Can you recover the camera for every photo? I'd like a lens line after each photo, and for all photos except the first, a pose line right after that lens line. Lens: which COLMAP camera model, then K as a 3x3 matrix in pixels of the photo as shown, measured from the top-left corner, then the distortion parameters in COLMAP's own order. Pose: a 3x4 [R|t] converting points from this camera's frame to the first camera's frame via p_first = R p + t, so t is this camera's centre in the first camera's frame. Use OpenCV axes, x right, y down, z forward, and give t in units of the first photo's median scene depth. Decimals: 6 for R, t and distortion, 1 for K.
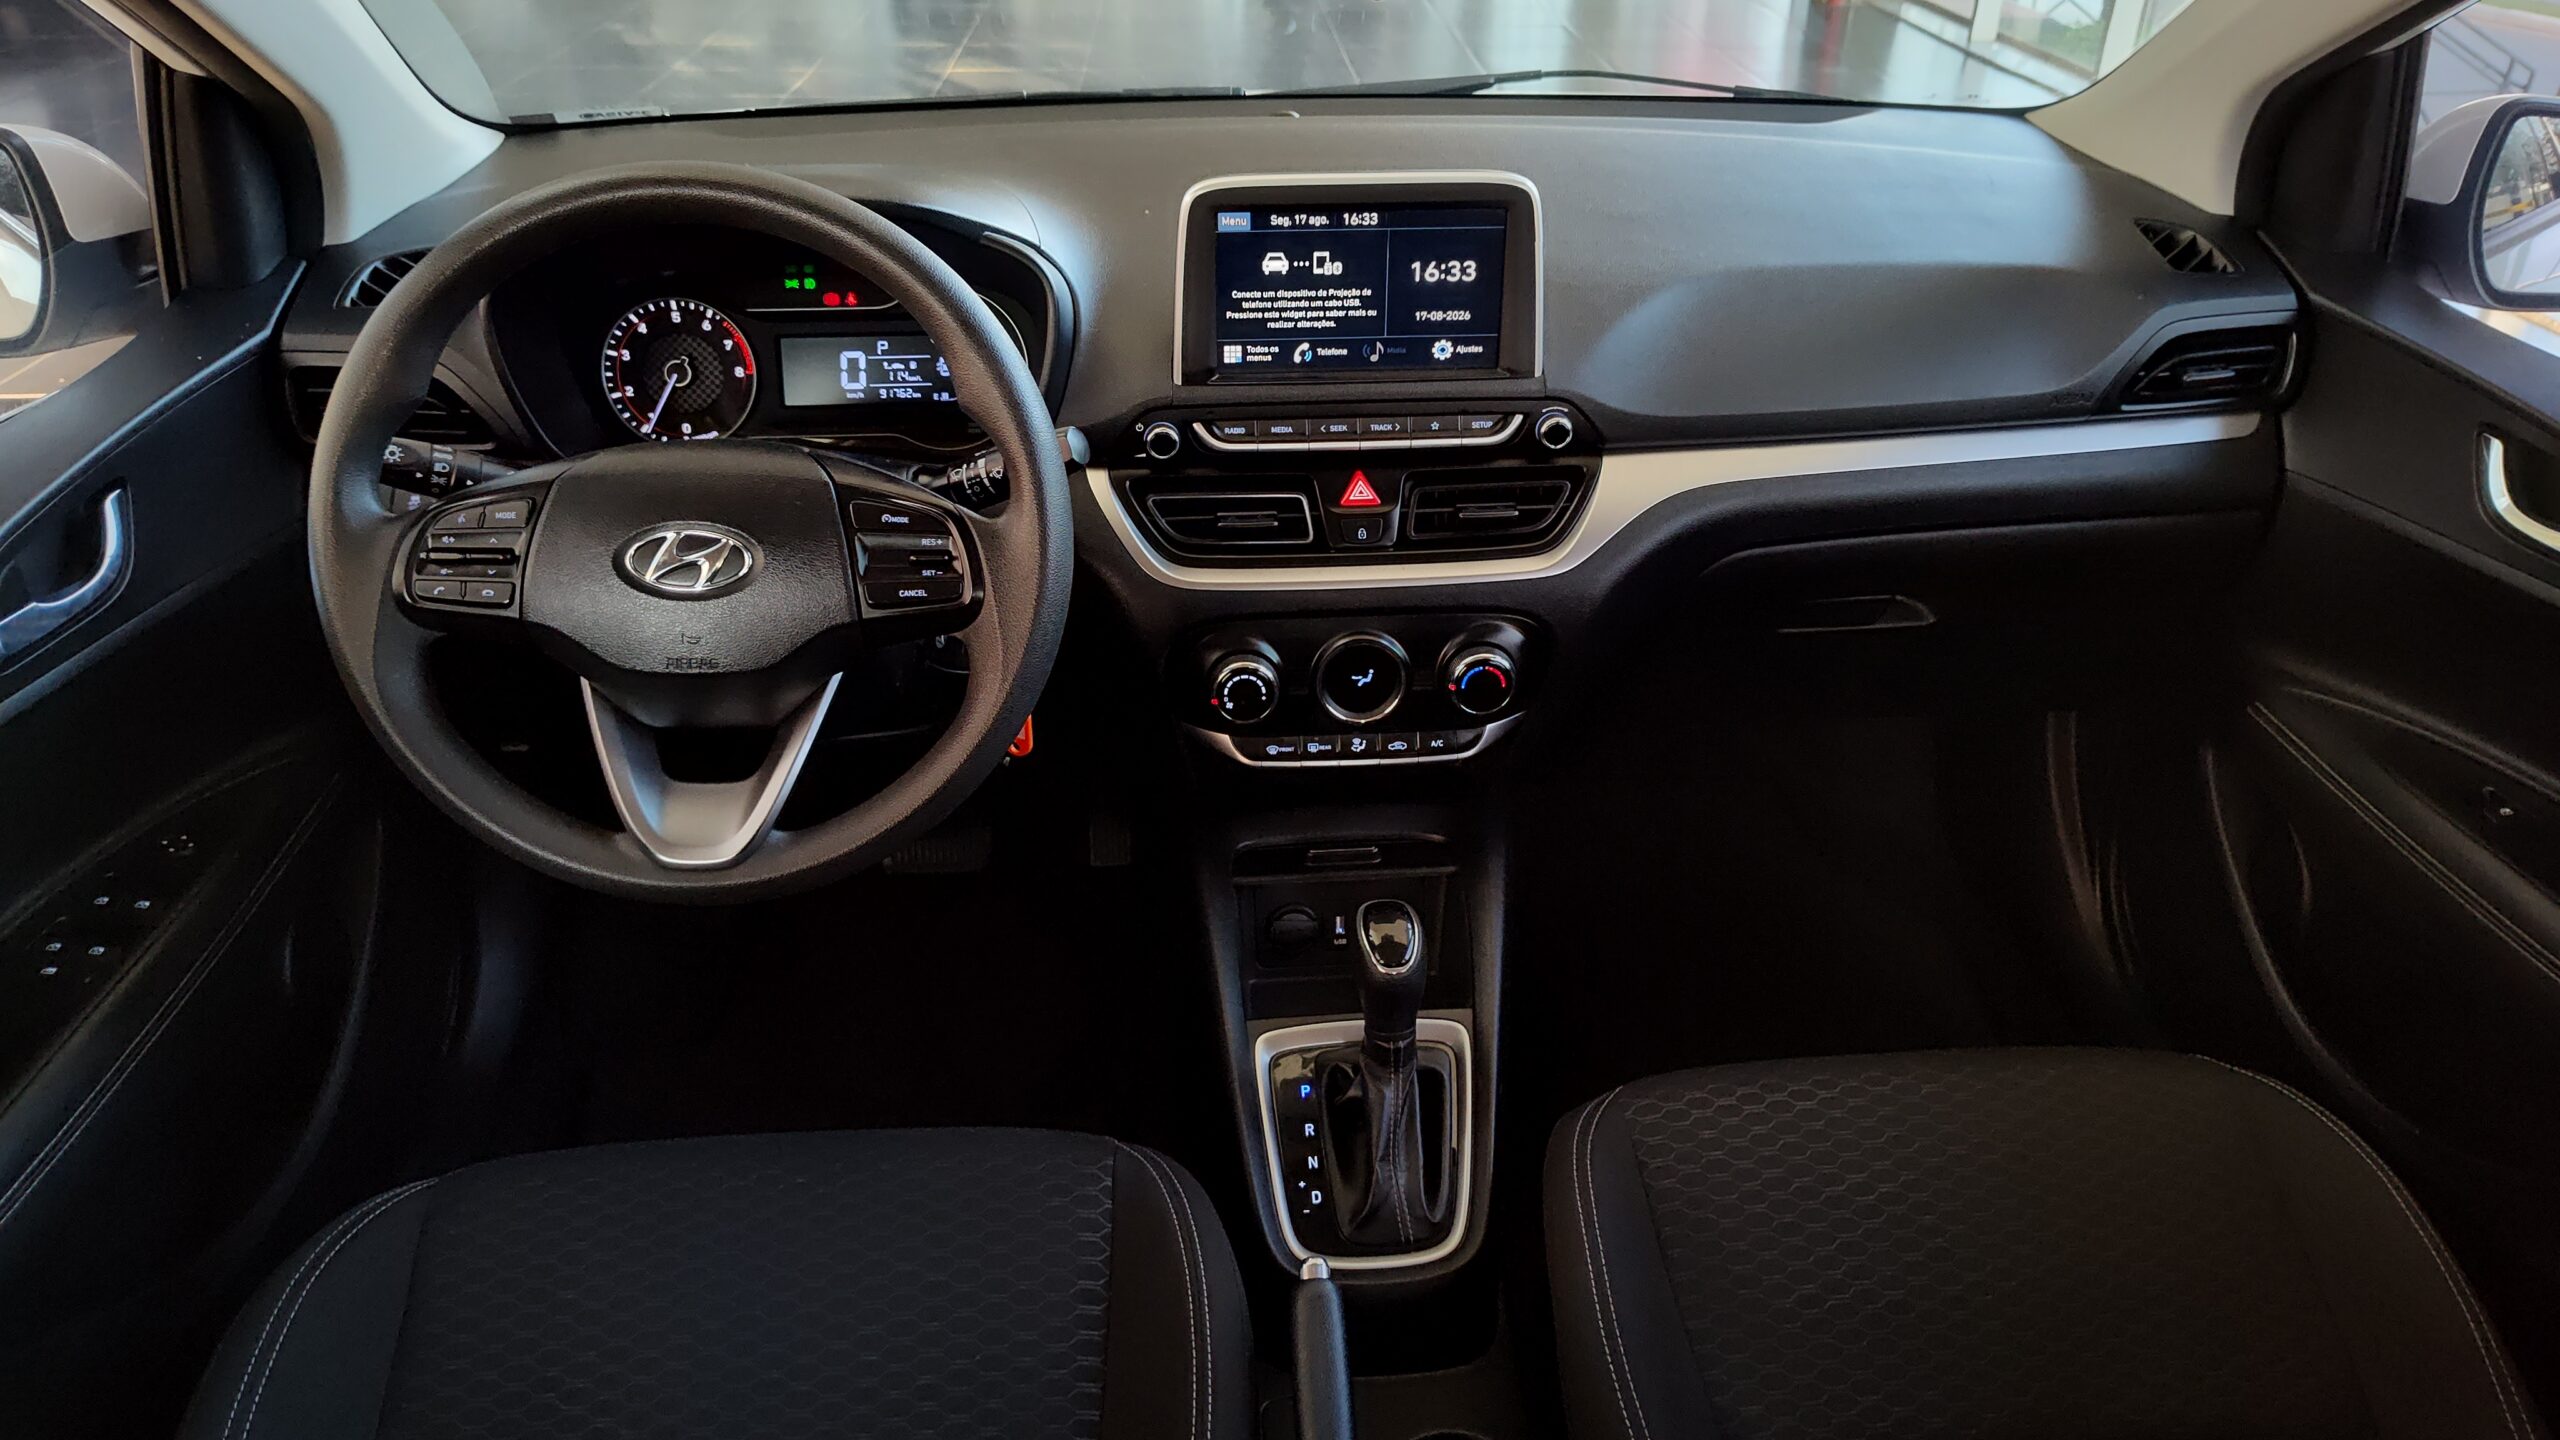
lens RADIAL K [[1792.3, 0, 1286.7], [0, 1792.3, 719.7], [0, 0, 1]] dist [0.016439, -0.028469]
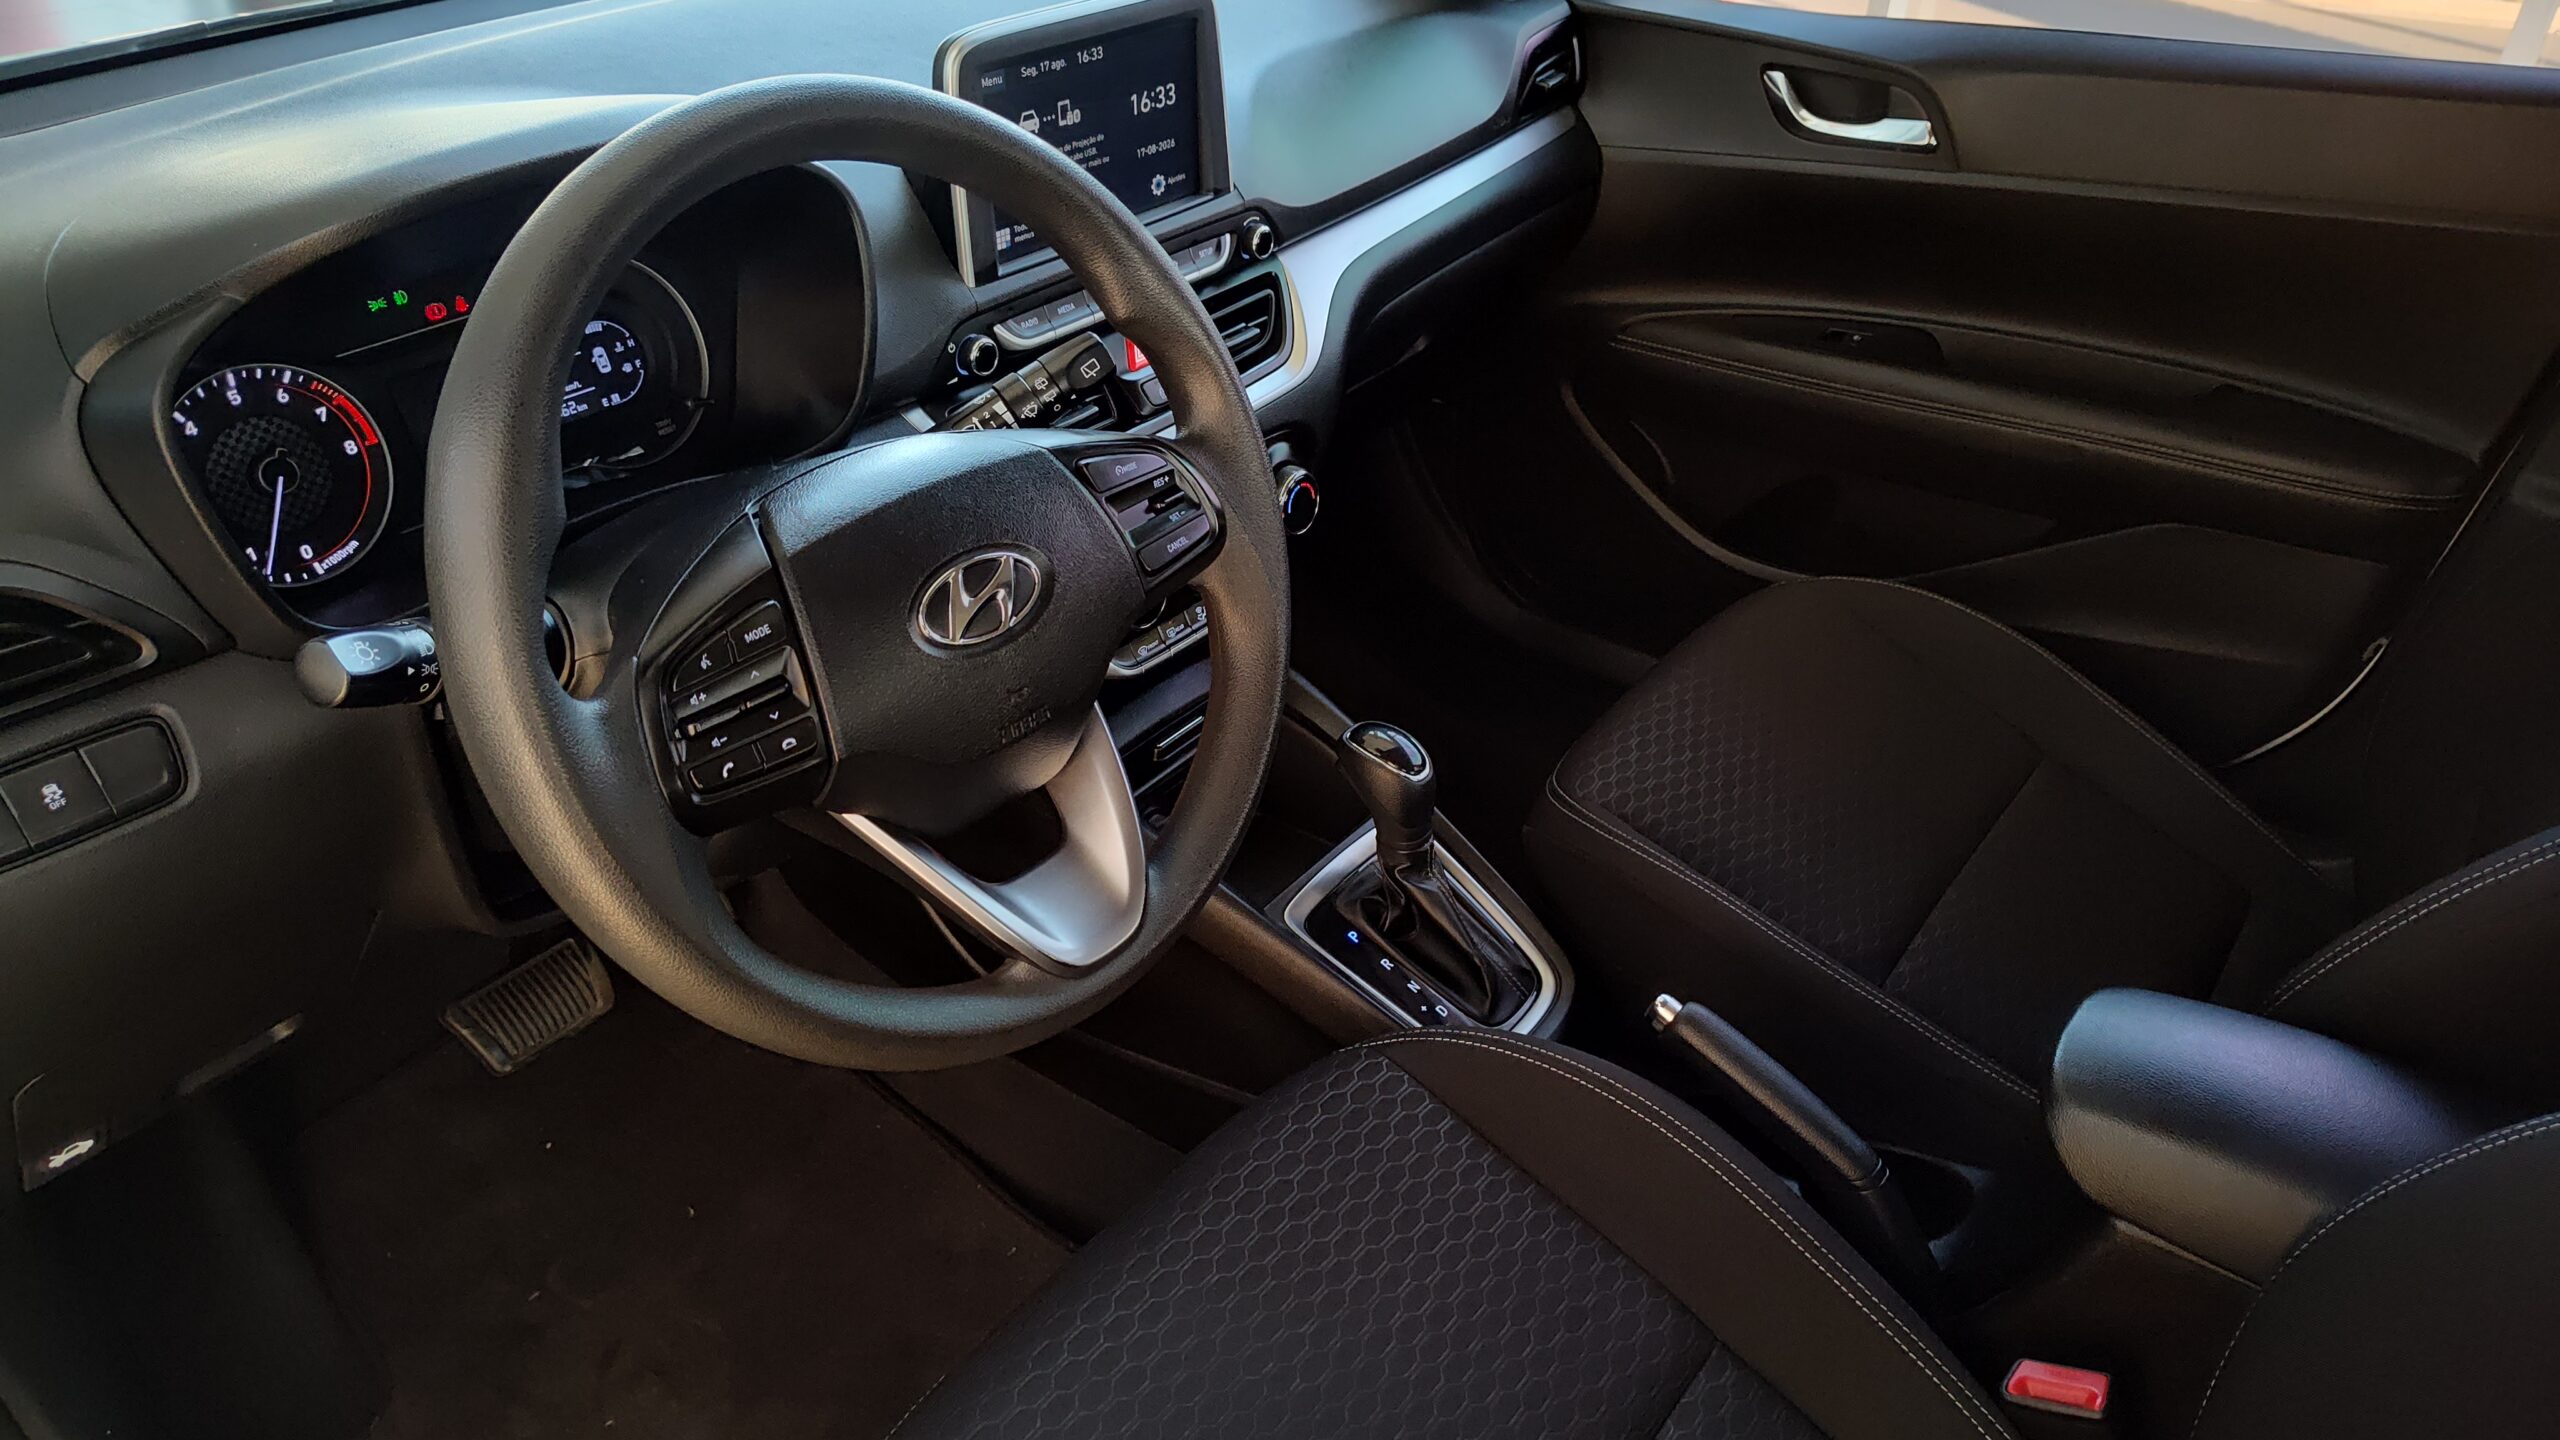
lens RADIAL K [[1792.3, 0, 1272.2], [0, 1792.3, 709.0], [0, 0, 1]] dist [0.016439, -0.028469]
pose [[0.664534, -0.397572, 0.632717, -0.587100], [0.360635, 0.912217, 0.194428, -0.117456], [-0.654474, 0.098976, 0.749578, 0.282949]]
